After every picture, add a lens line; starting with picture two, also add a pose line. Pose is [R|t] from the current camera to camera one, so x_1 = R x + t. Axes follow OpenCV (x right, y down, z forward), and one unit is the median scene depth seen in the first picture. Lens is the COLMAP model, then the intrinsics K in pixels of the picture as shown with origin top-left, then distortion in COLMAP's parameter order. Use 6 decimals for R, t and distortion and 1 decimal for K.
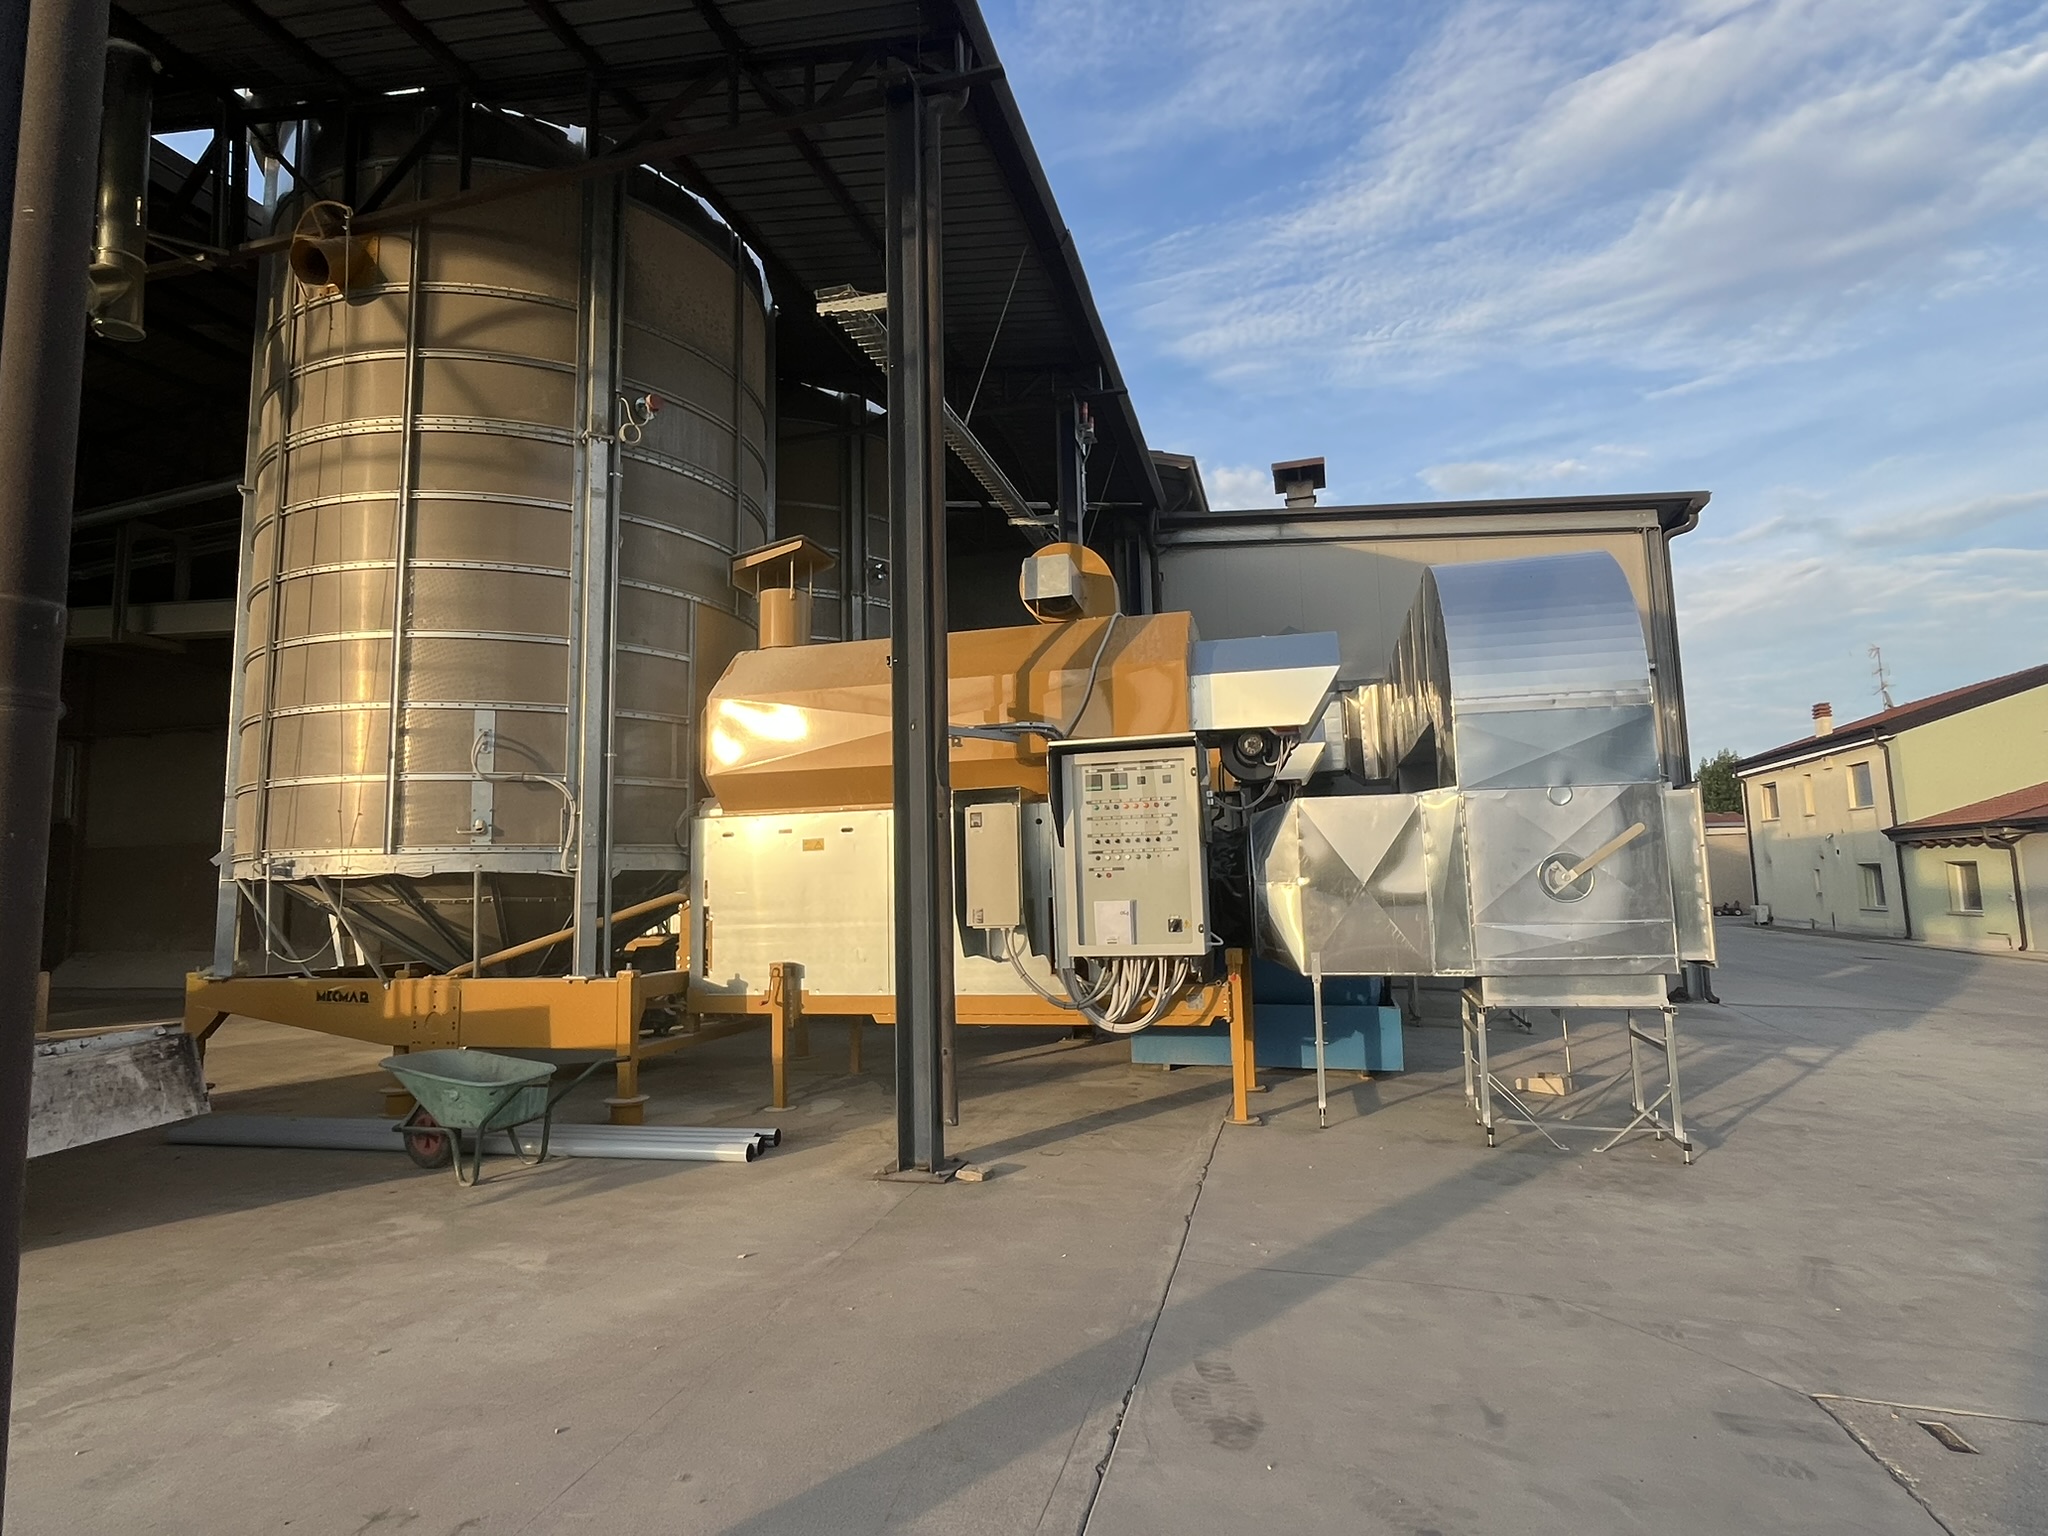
lens RADIAL K [[1067.3, 0, 1024.0], [0, 1067.3, 768.0], [0, 0, 1]] dist [-0.001208, -0.000220]
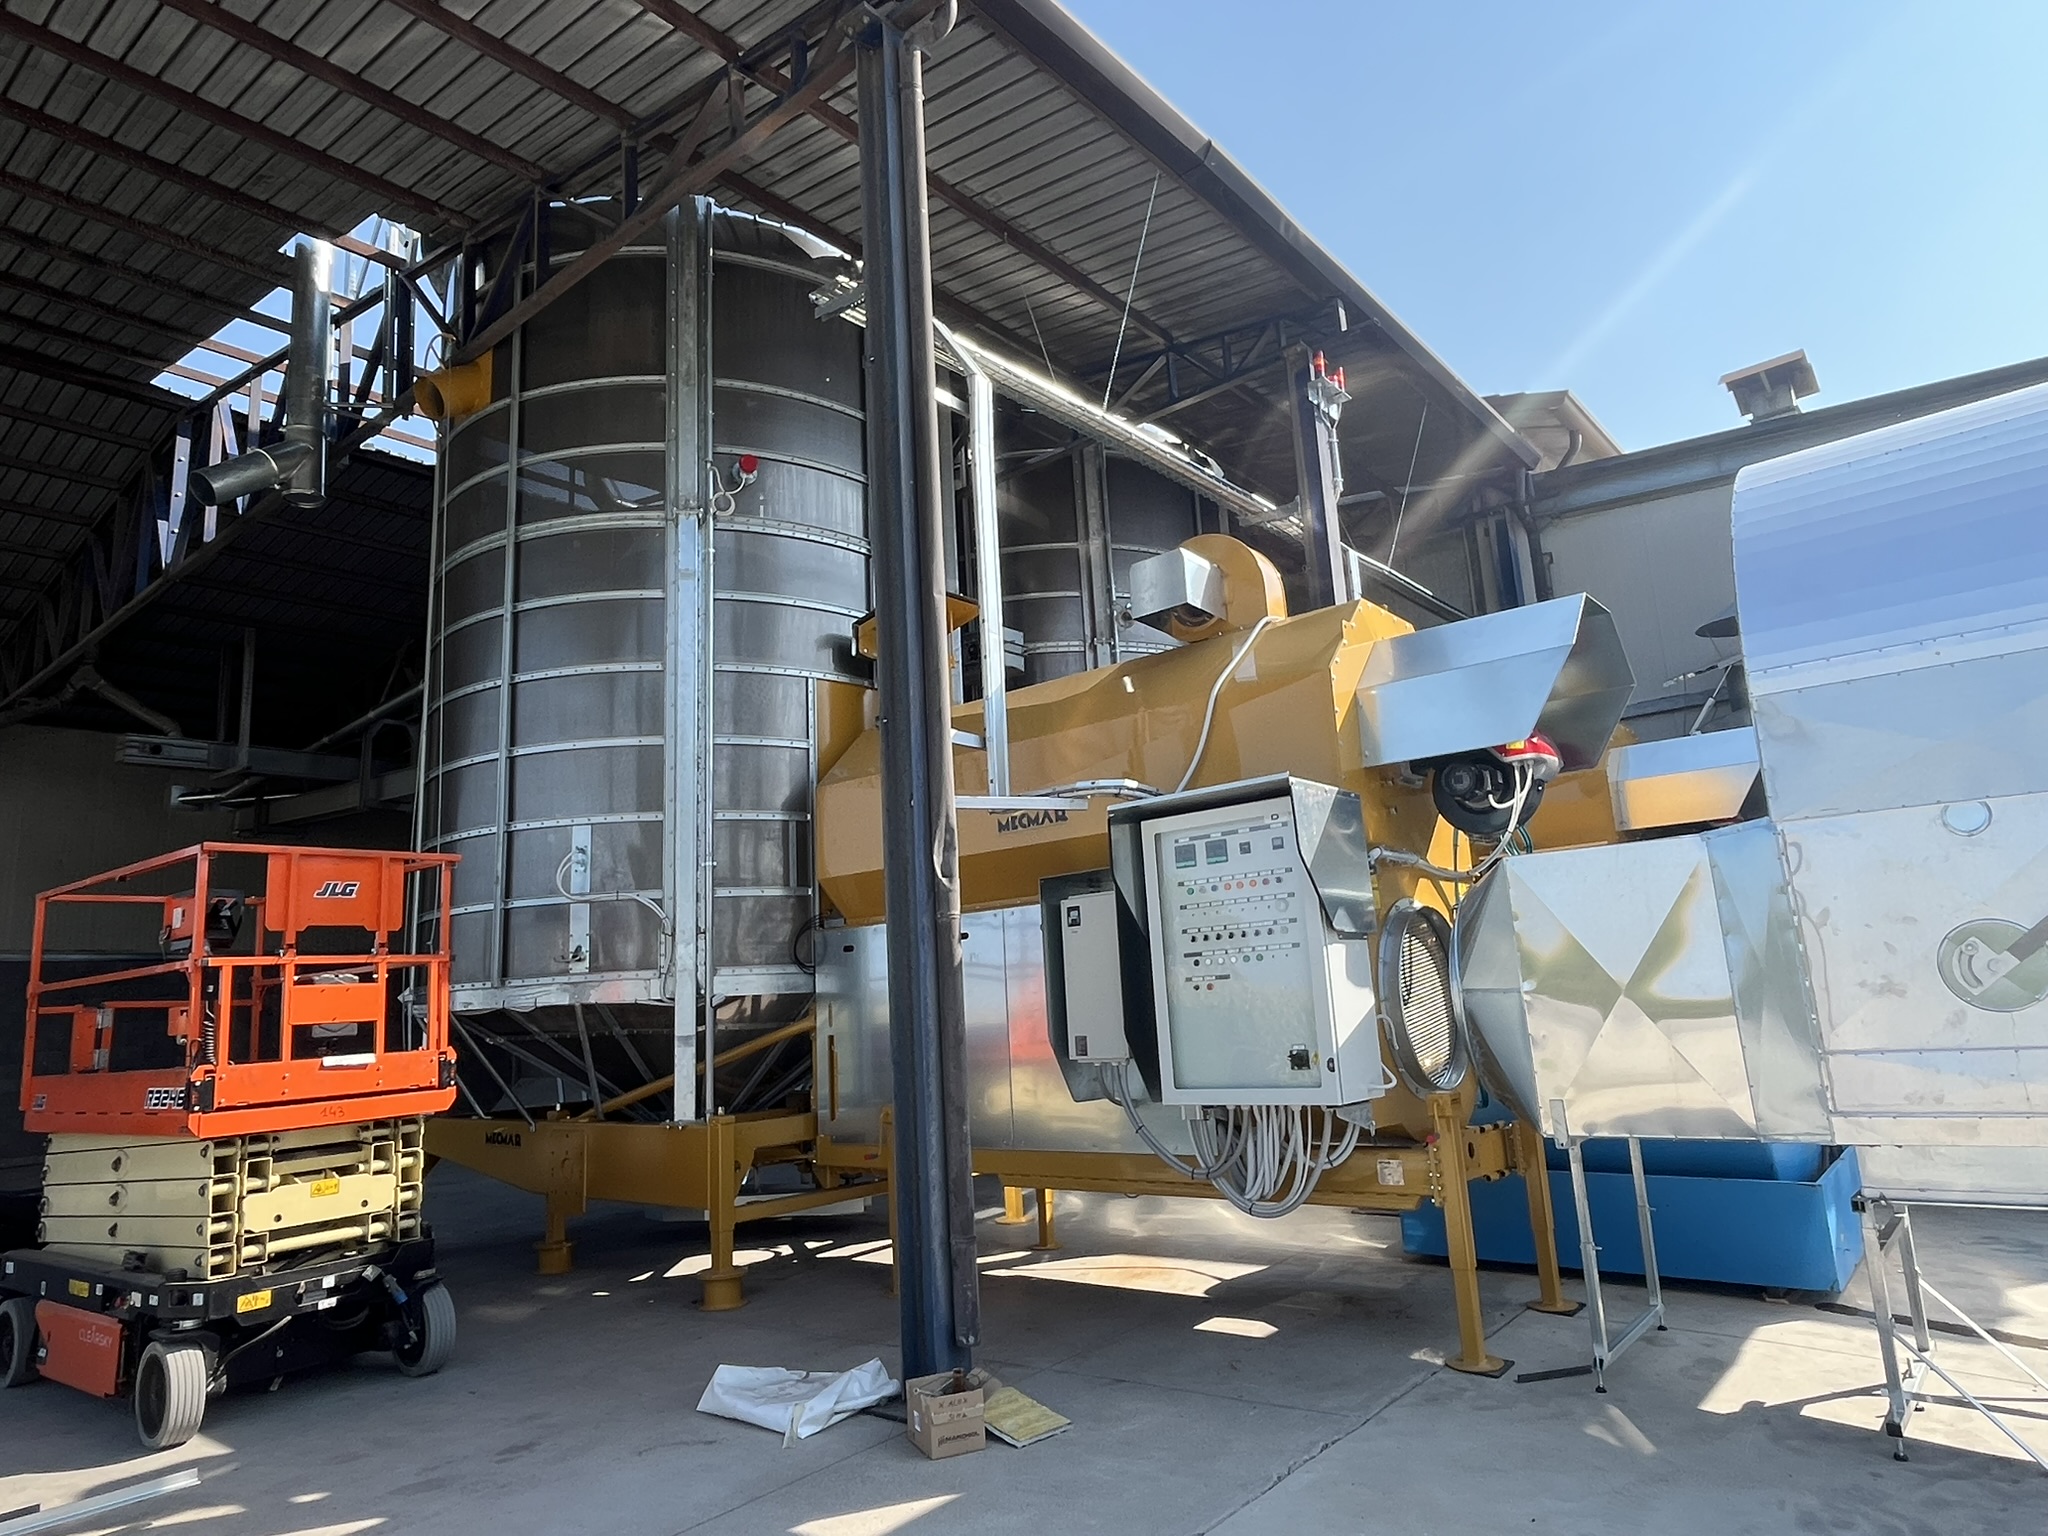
lens RADIAL K [[1235.0, 0, 1022.0], [0, 1235.0, 750.3], [0, 0, 1]] dist [-0.003924, -0.000932]
pose [[0.908325, -0.110463, -0.403416, 0.303762], [0.077889, 0.992297, -0.096335, 0.014468], [0.410950, 0.056082, 0.909931, 0.196864]]
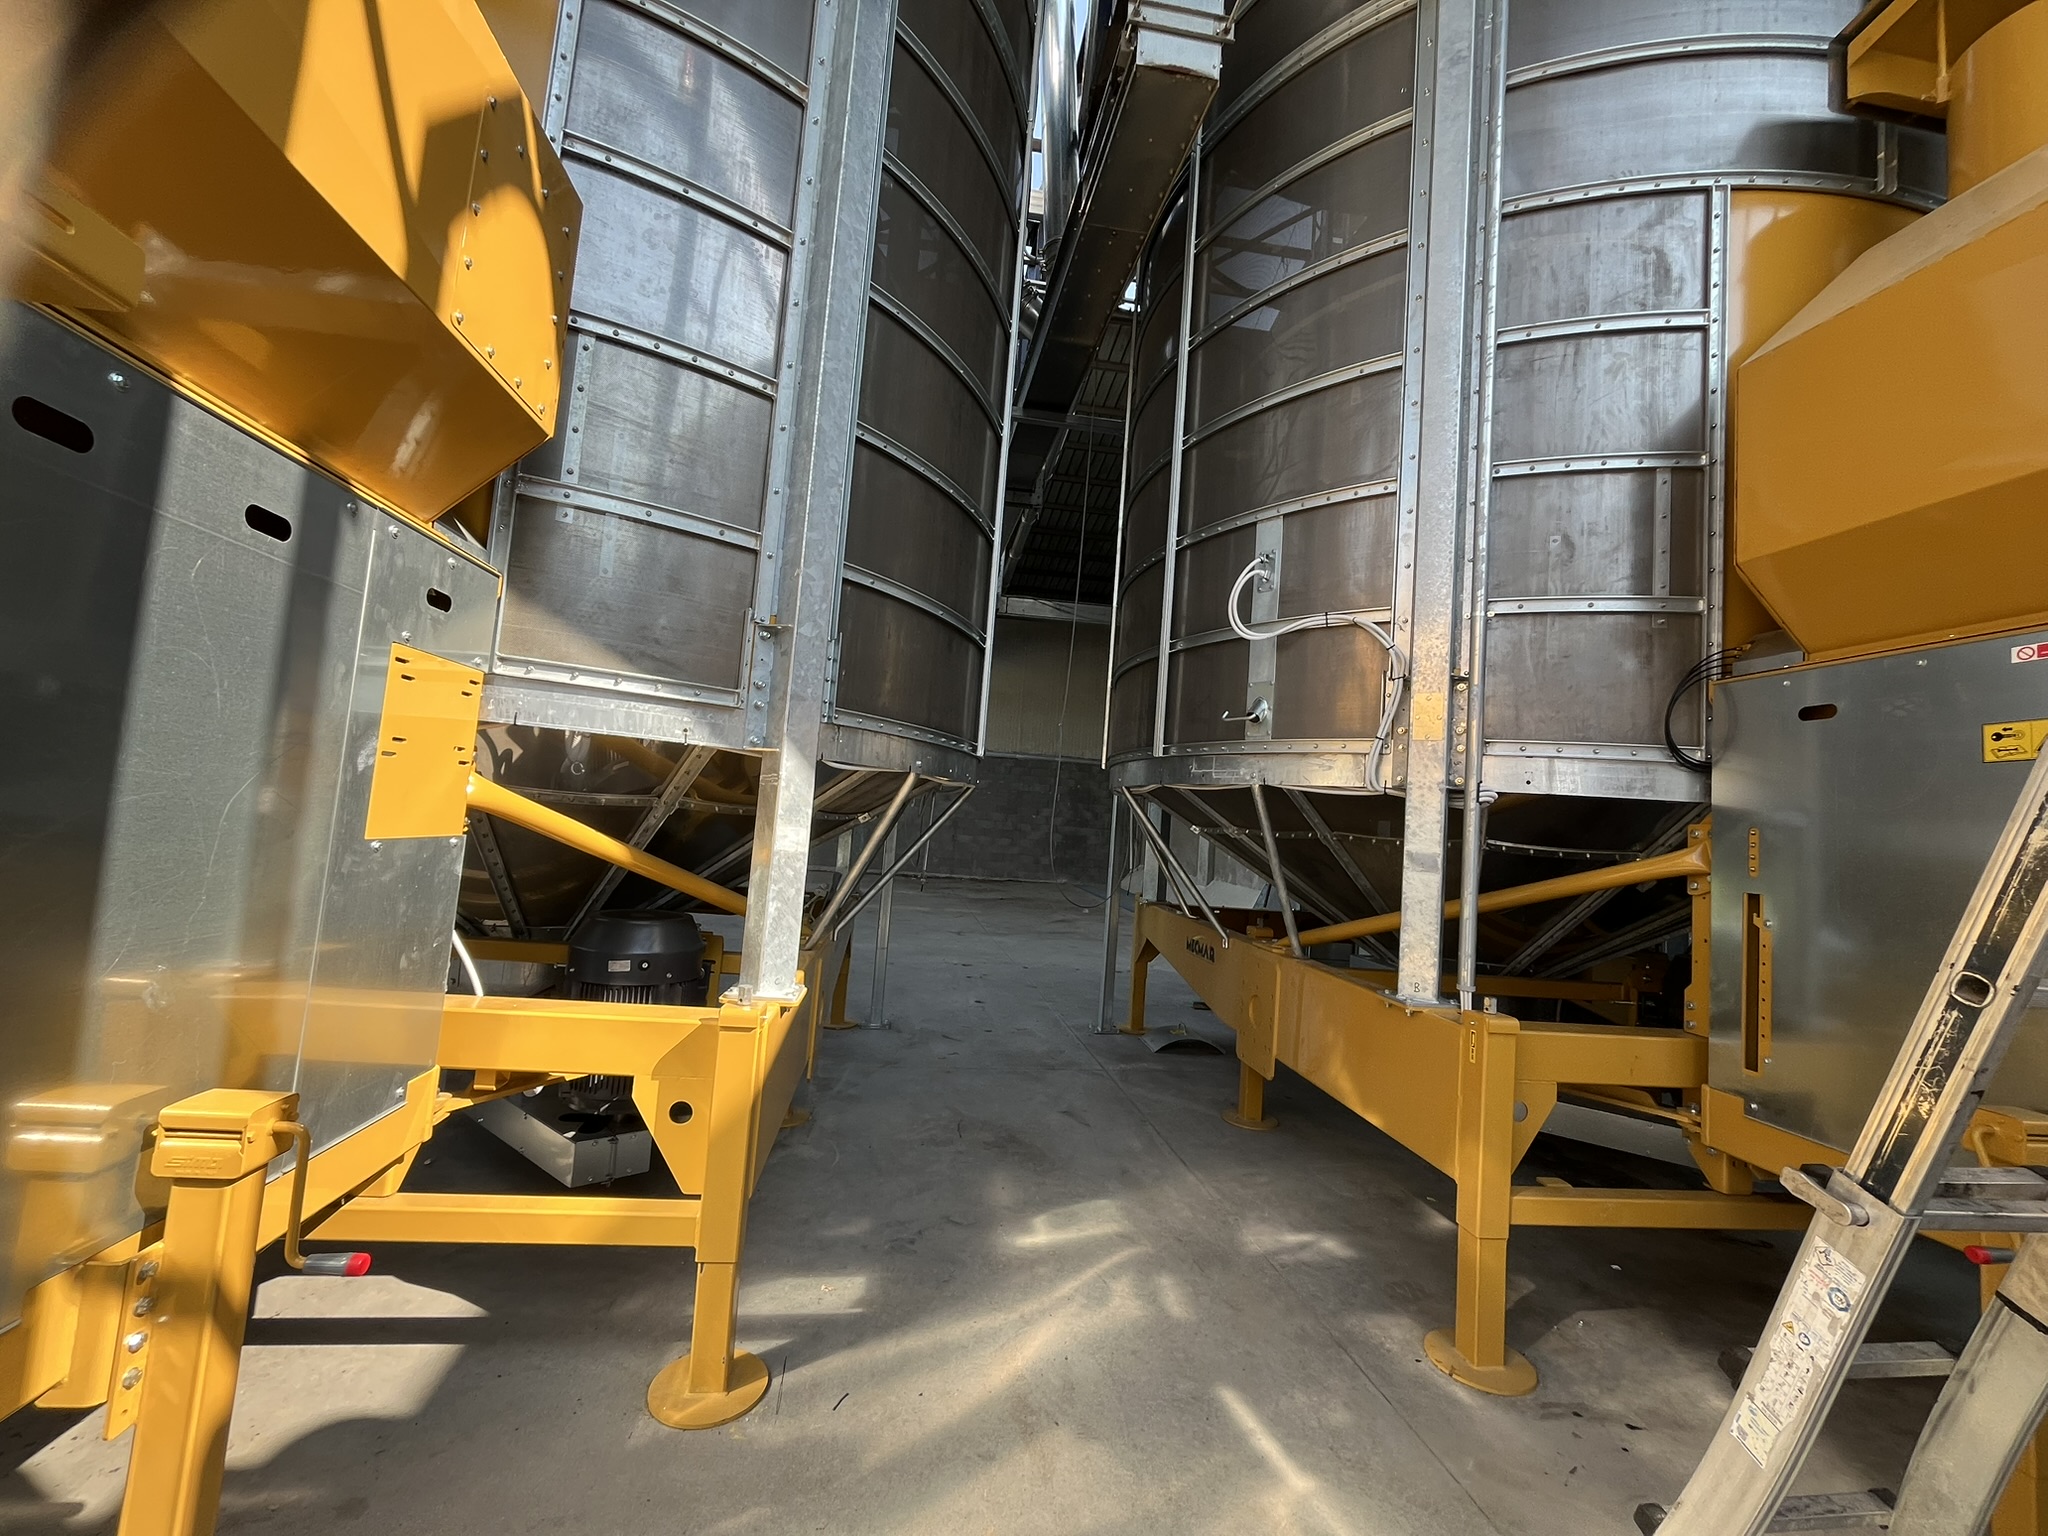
lens RADIAL K [[820.8, 0, 1024.0], [0, 820.8, 768.0], [0, 0, 1]] dist [0.000275, -0.000001]
pose [[0.365918, -0.018470, -0.930464, -0.110269], [0.017026, 0.999769, -0.013149, 0.094428], [0.930491, -0.011031, 0.366148, 0.727464]]
